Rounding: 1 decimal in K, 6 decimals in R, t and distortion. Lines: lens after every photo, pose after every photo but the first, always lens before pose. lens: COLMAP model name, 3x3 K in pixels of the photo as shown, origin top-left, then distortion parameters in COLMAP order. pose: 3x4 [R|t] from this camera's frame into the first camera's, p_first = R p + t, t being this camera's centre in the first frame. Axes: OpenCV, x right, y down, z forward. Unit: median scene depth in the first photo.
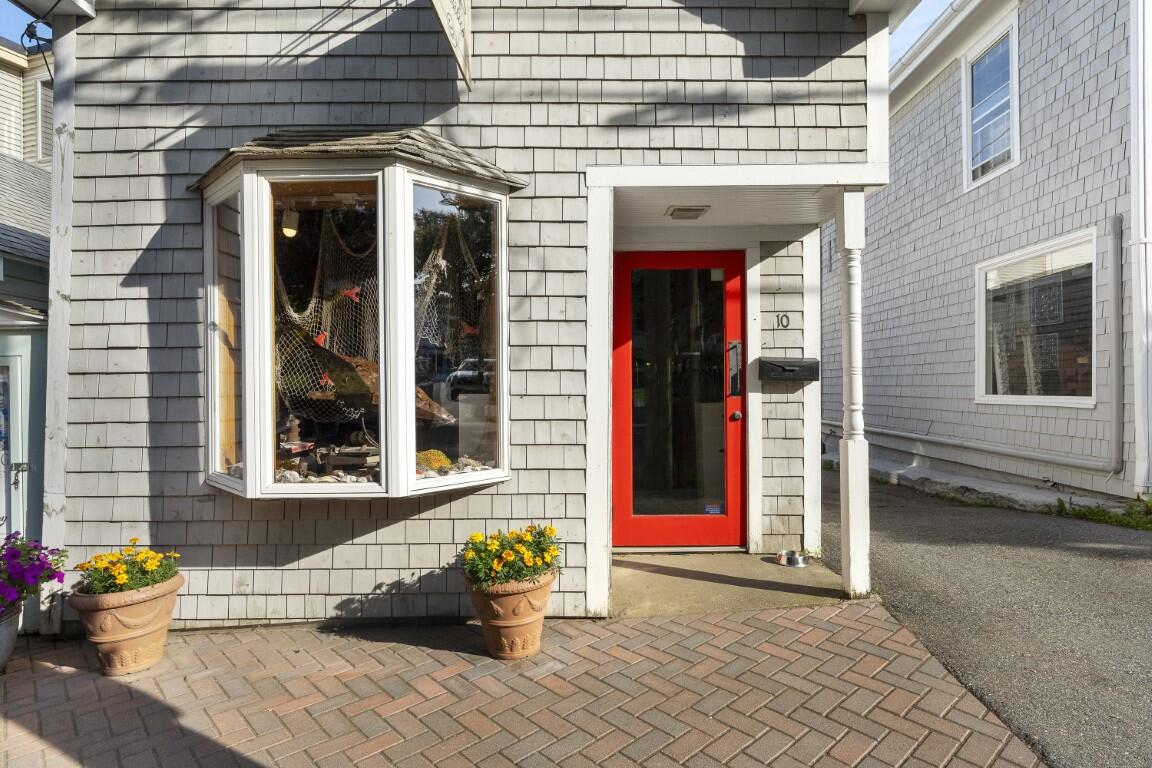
lens RADIAL K [[635.7, 0, 575.7], [0, 635.7, 378.6], [0, 0, 1]] dist [-0.001724, 0.000062]
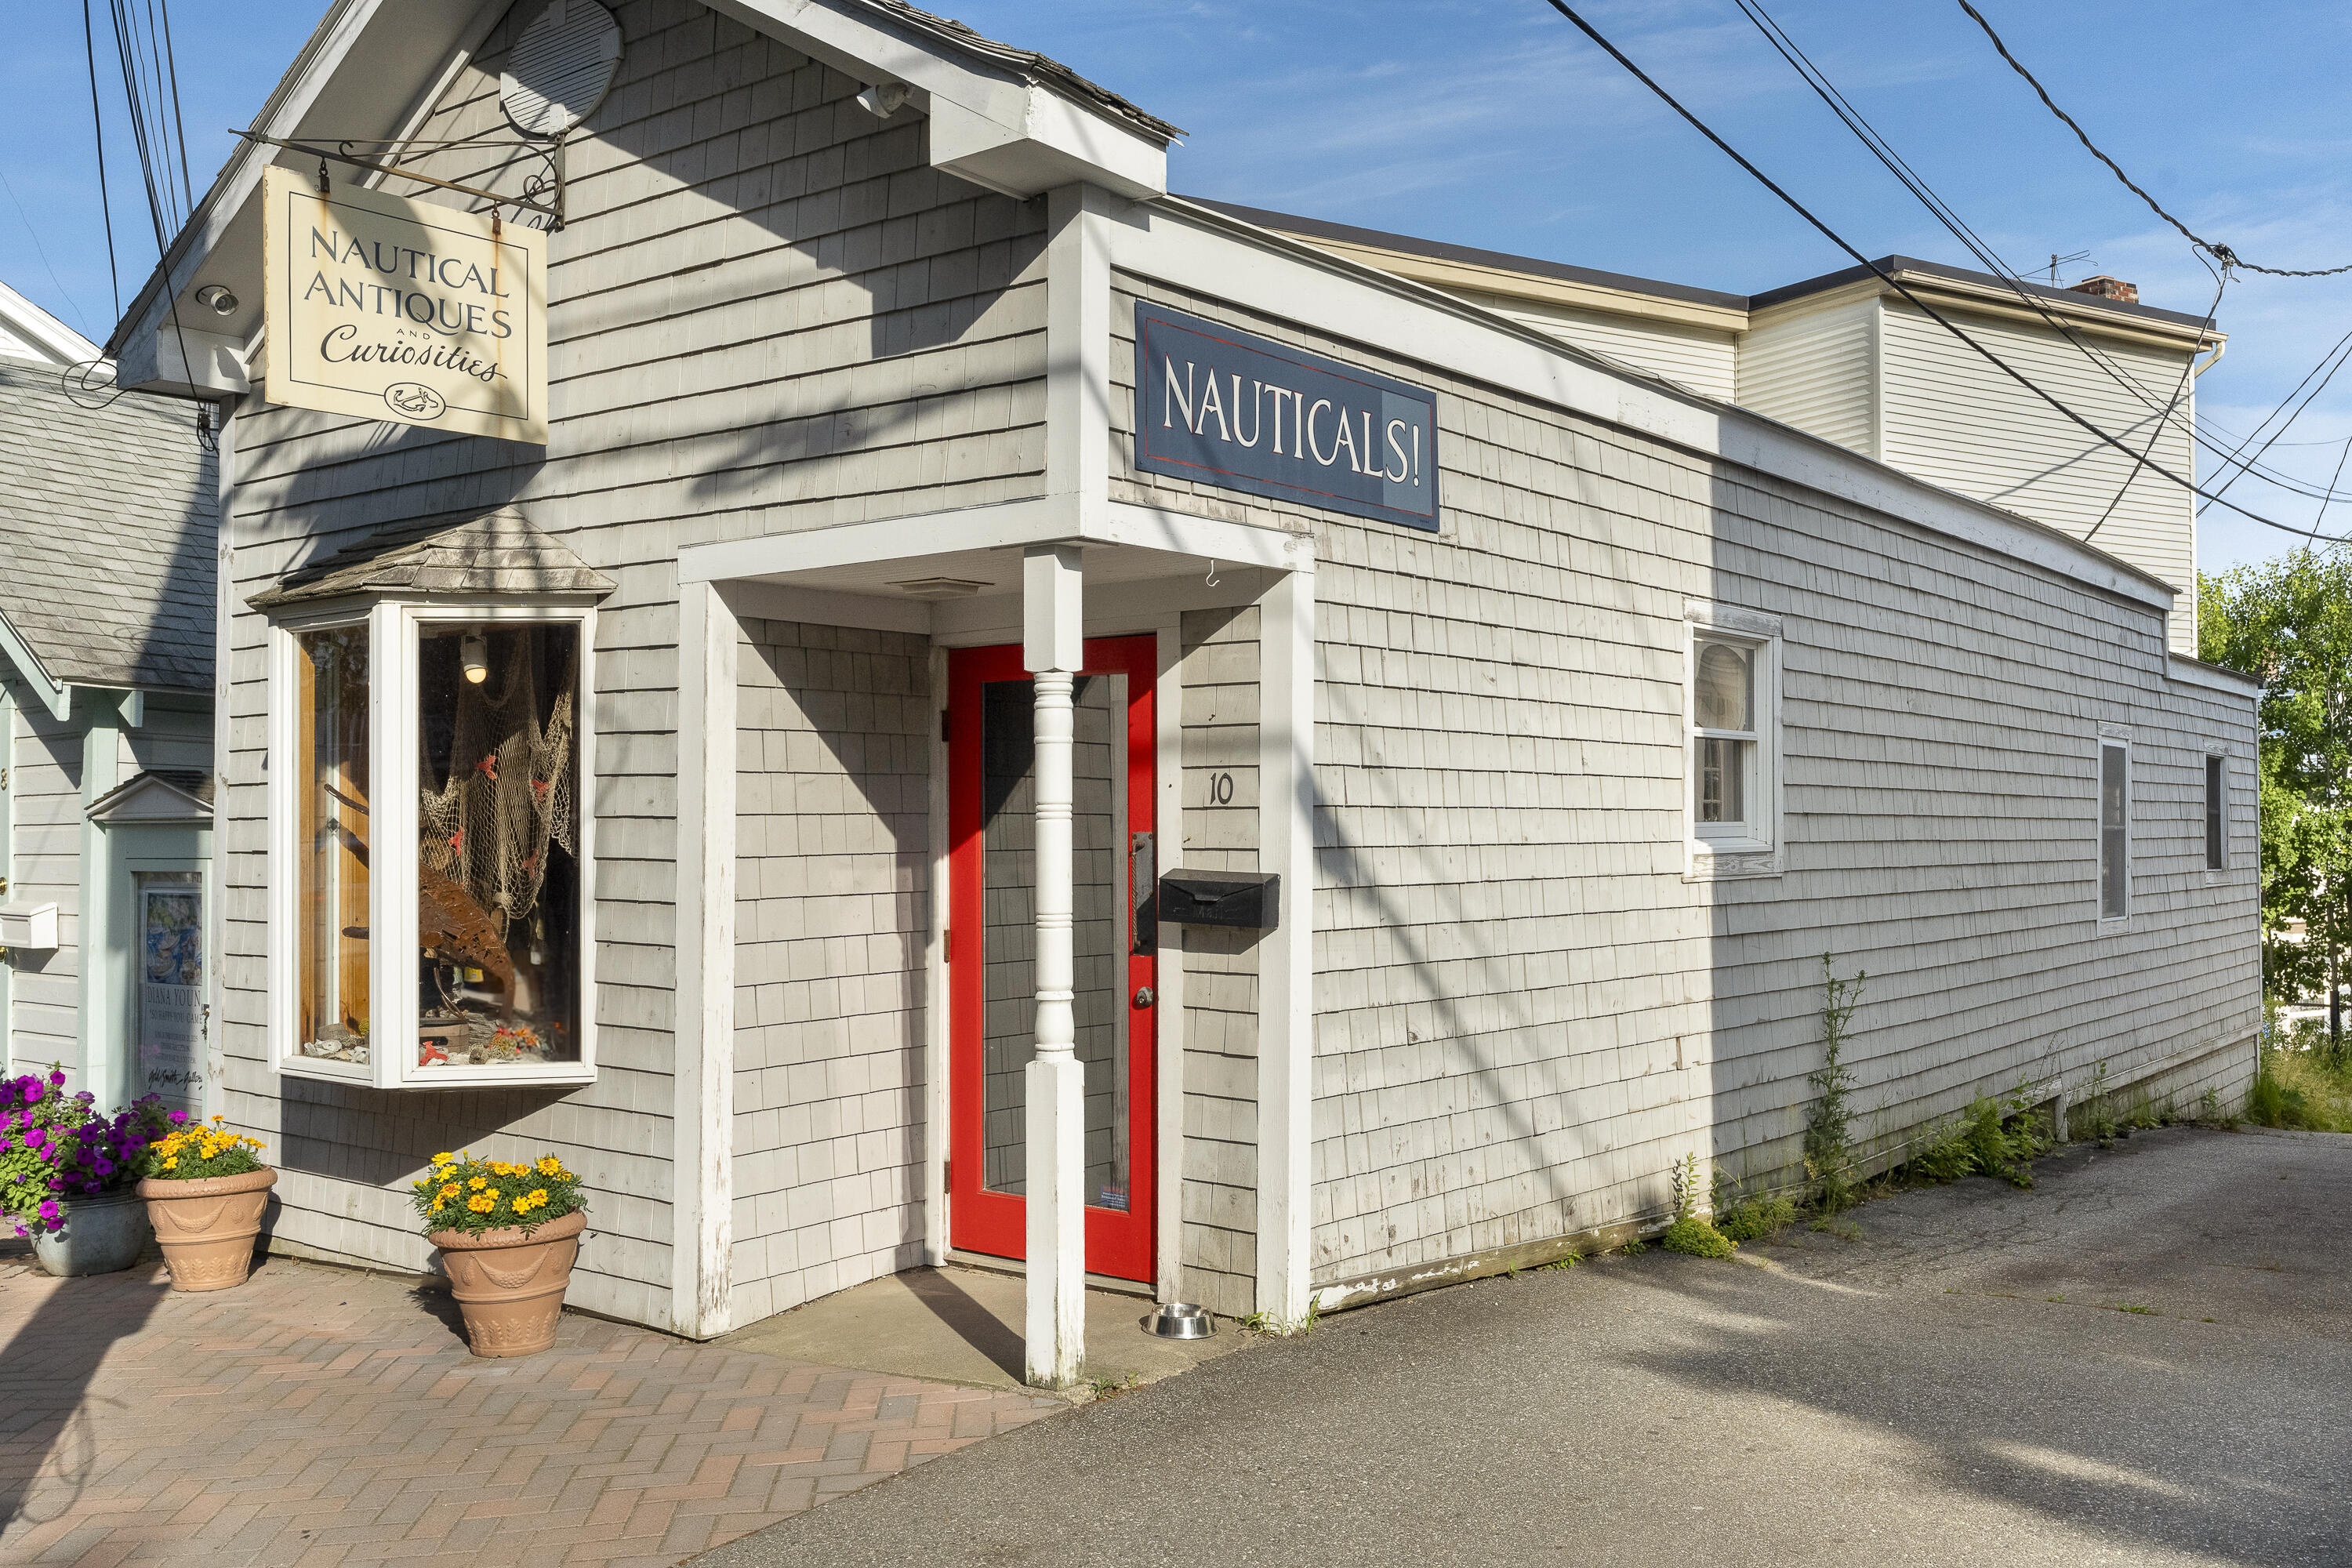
lens RADIAL K [[2023.4, 0, 1176.0], [0, 2023.4, 784.0], [0, 0, 1]] dist [0.007955, 0.002667]
pose [[0.789243, -0.005575, -0.614056, 1.485400], [0.000637, 0.999966, -0.008260, -0.104832], [0.614081, 0.006128, 0.789219, -0.167703]]
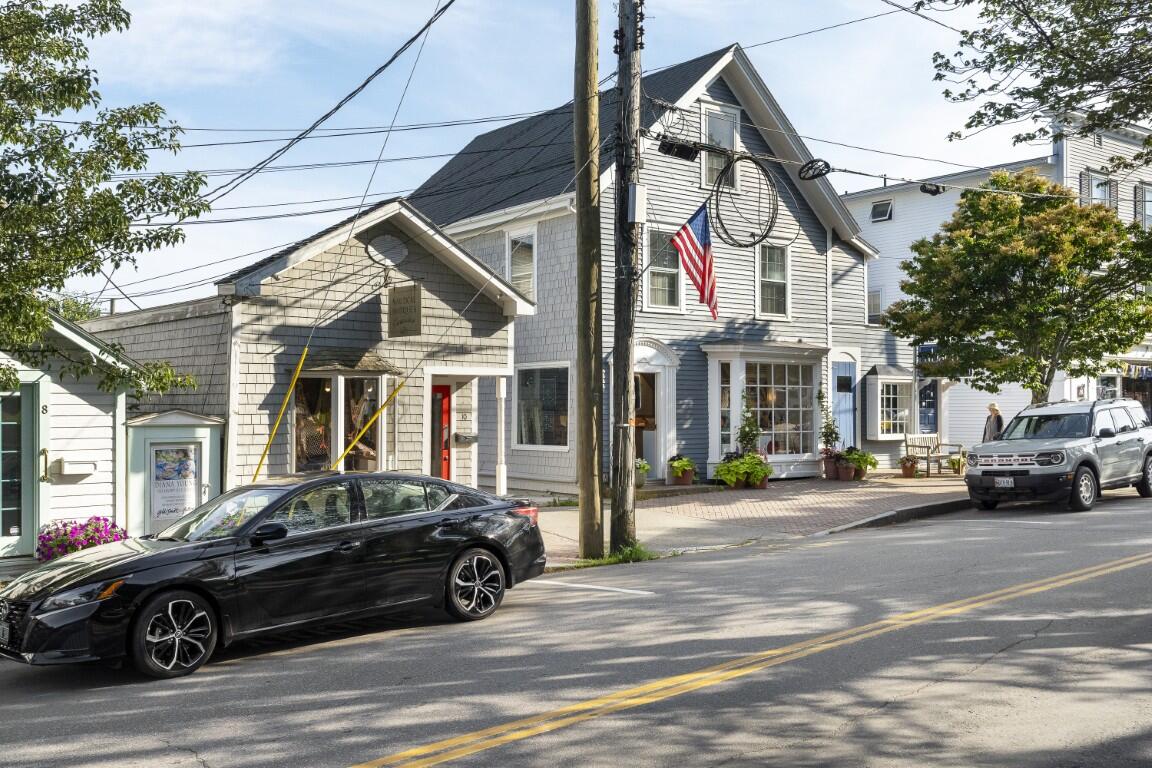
lens RADIAL K [[1148.2, 0, 576.0], [0, 1148.2, 384.0], [0, 0, 1]] dist [0.000404, -0.001161]
pose [[0.771262, 0.022096, 0.636134, -2.577253], [-0.010902, 0.999709, -0.021506, -0.159327], [-0.636425, 0.009651, 0.771279, -3.168330]]
